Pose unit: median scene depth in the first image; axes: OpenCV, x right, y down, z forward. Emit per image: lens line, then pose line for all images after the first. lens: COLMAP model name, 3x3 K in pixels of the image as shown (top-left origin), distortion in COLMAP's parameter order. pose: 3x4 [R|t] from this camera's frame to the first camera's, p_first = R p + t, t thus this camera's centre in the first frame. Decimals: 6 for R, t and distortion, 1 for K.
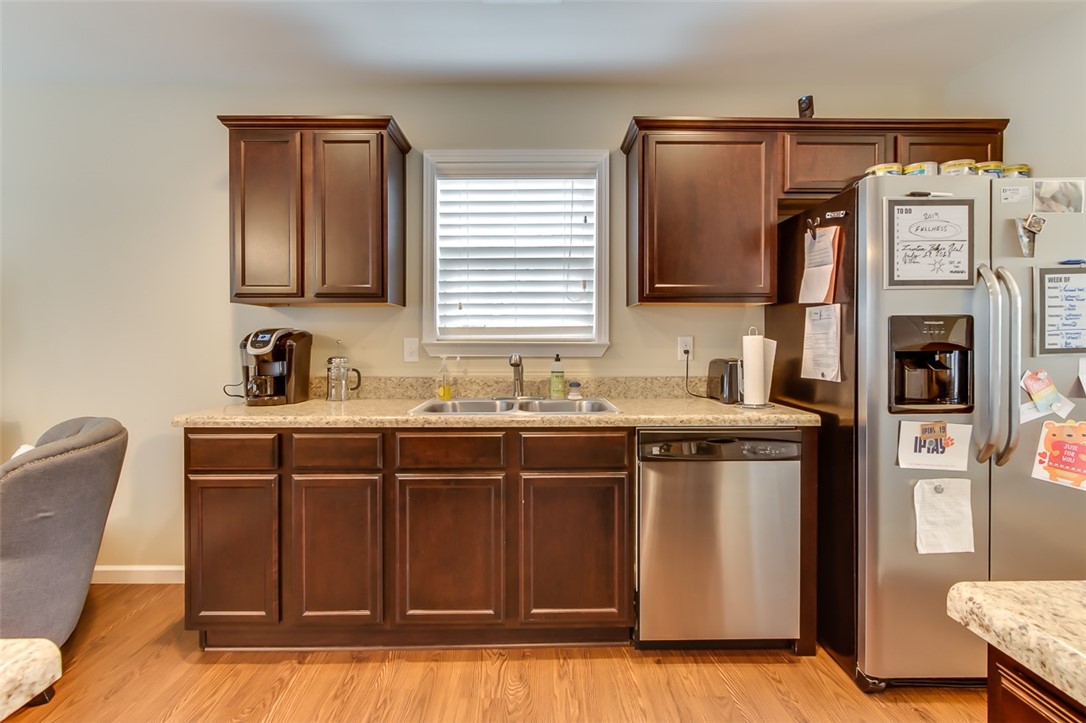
lens RADIAL K [[510.7, 0, 540.6], [0, 510.7, 337.3], [0, 0, 1]] dist [0.000116, 0.000371]
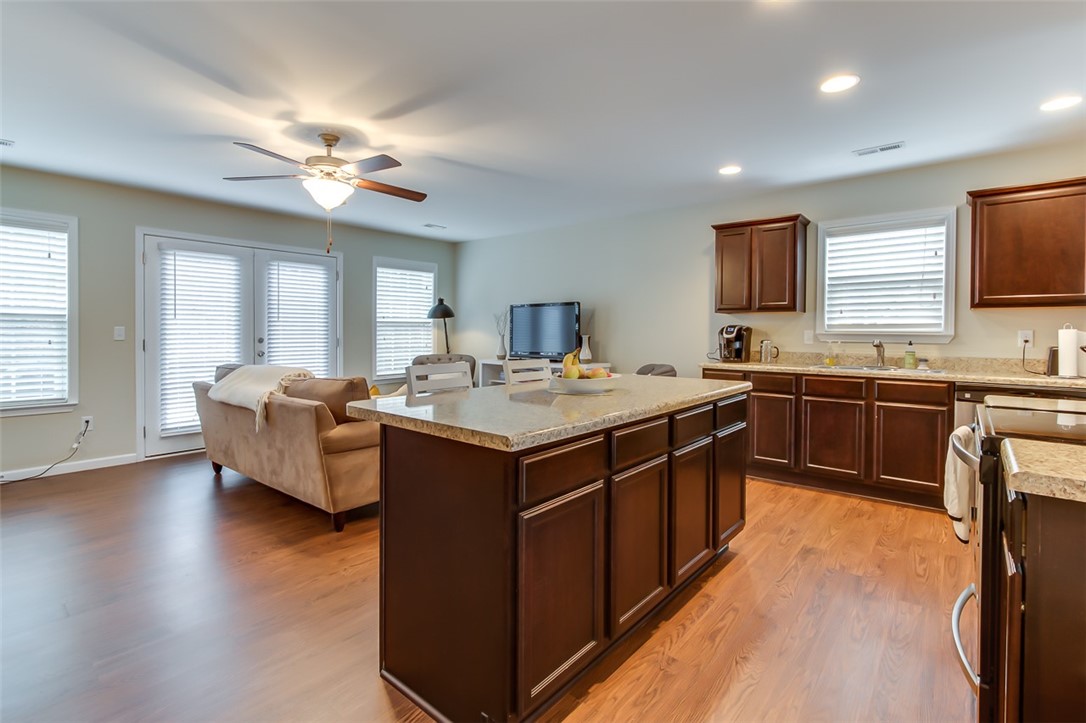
lens RADIAL K [[510.7, 0, 540.6], [0, 510.7, 337.3], [0, 0, 1]] dist [0.000116, 0.000371]
pose [[0.763972, 0.013491, -0.645108, 0.180001], [-0.008728, 0.999906, 0.010574, 0.014997], [0.645190, -0.002447, 0.764018, -0.962415]]
